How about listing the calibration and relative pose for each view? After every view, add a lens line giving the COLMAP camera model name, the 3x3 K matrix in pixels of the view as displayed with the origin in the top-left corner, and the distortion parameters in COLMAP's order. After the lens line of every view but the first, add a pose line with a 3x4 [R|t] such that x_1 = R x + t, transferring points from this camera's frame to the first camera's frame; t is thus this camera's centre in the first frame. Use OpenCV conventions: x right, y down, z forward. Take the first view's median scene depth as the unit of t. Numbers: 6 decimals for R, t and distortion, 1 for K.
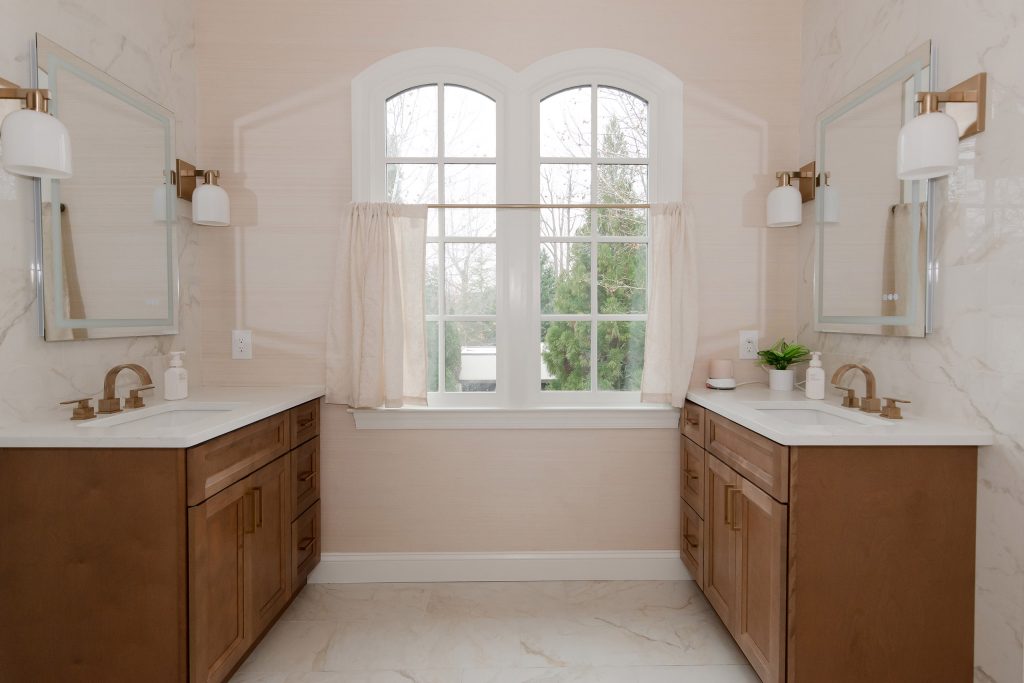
lens RADIAL K [[513.0, 0, 514.2], [0, 513.0, 333.0], [0, 0, 1]] dist [0.000218, -0.000373]
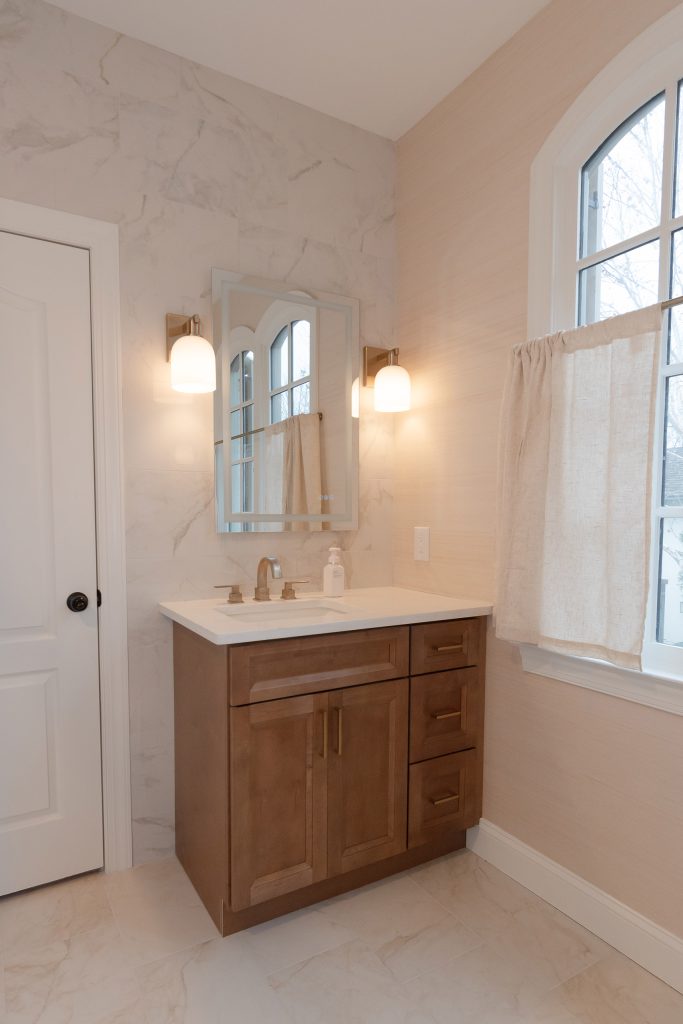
lens RADIAL K [[576.0, 0, 316.7], [0, 576.0, 553.8], [0, 0, 1]] dist [-0.002831, 0.000799]
pose [[0.500872, 0.056648, -0.863666, 0.270973], [-0.024161, 0.998382, 0.051473, -0.007632], [0.865184, -0.004915, 0.501430, 0.423762]]
